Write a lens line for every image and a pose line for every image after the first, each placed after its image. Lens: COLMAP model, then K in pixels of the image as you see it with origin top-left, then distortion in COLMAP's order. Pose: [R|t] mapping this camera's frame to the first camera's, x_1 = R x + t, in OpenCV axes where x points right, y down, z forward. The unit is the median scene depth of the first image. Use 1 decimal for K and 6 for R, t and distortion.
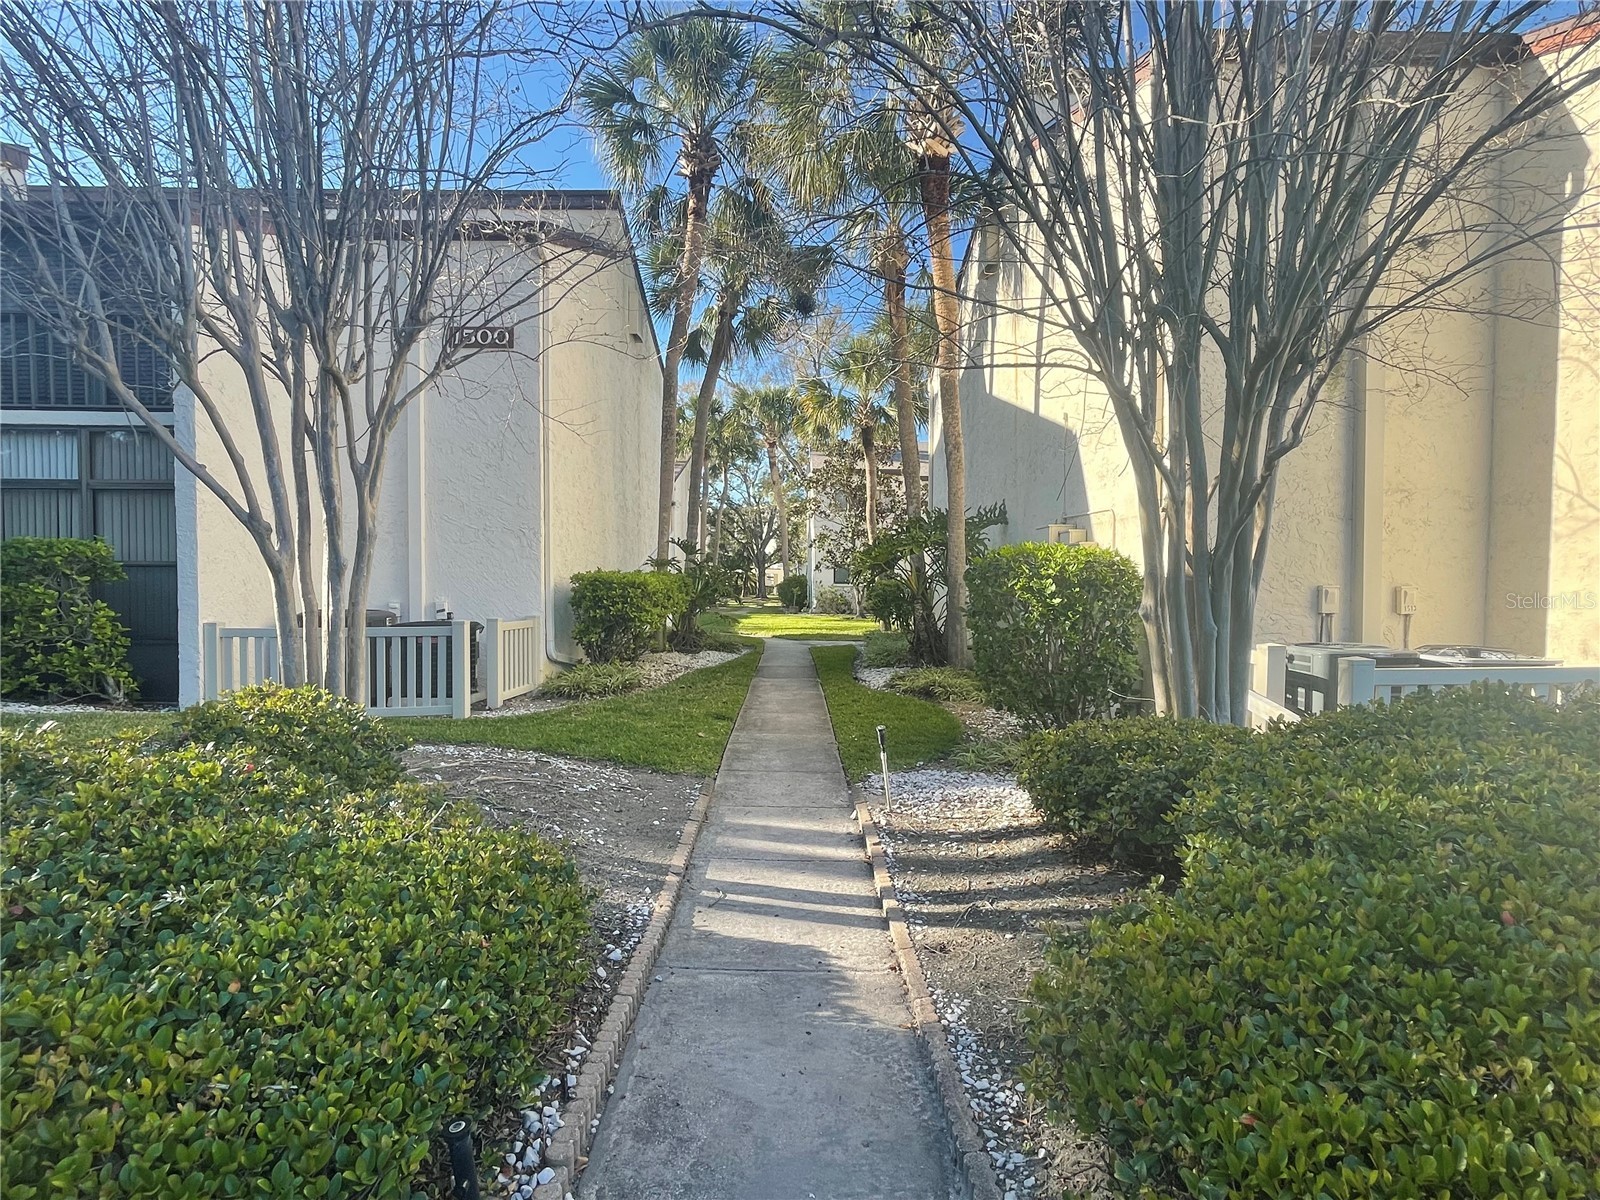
lens RADIAL K [[798.8, 0, 798.5], [0, 798.8, 597.4], [0, 0, 1]] dist [-0.006804, -0.000556]
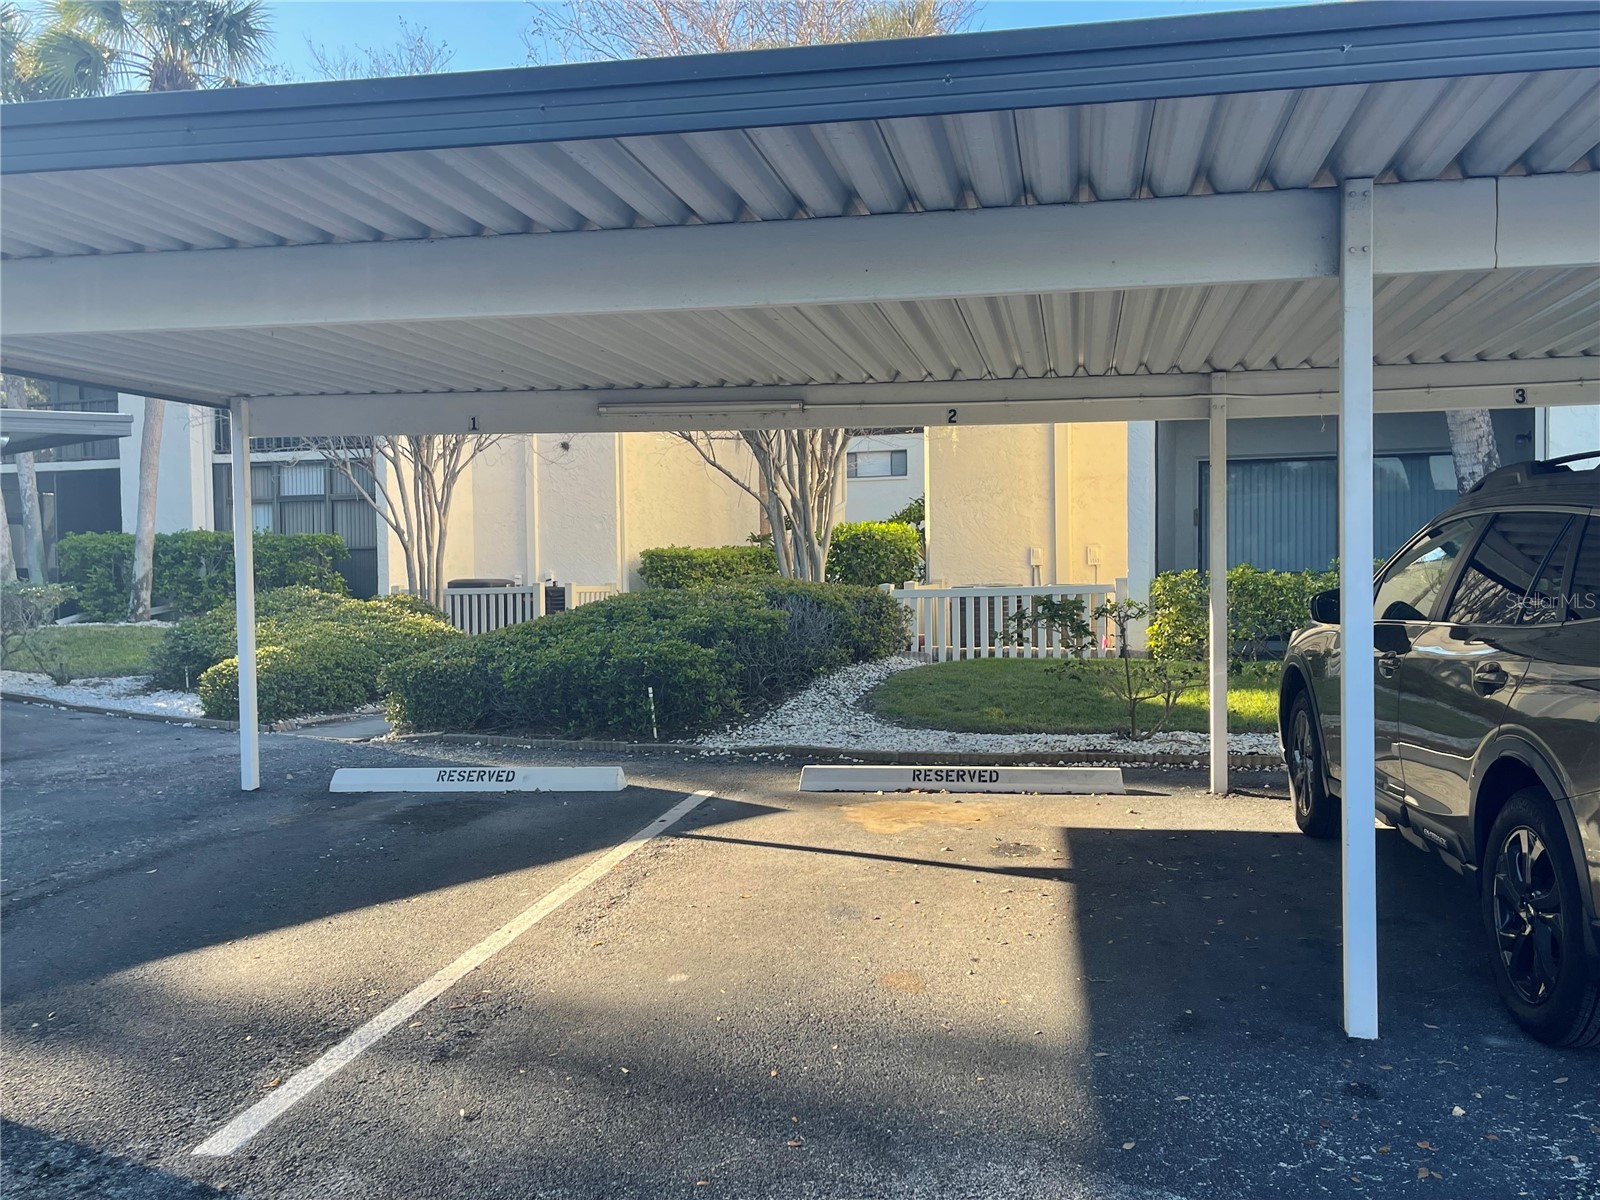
lens RADIAL K [[1402.8, 0, 801.6], [0, 1402.8, 600.2], [0, 0, 1]] dist [0.006734, 0.000615]
pose [[0.931039, -0.006474, -0.364863, 1.006146], [0.007419, 0.999972, 0.001187, 0.064421], [0.364845, -0.003813, 0.931061, -1.273089]]
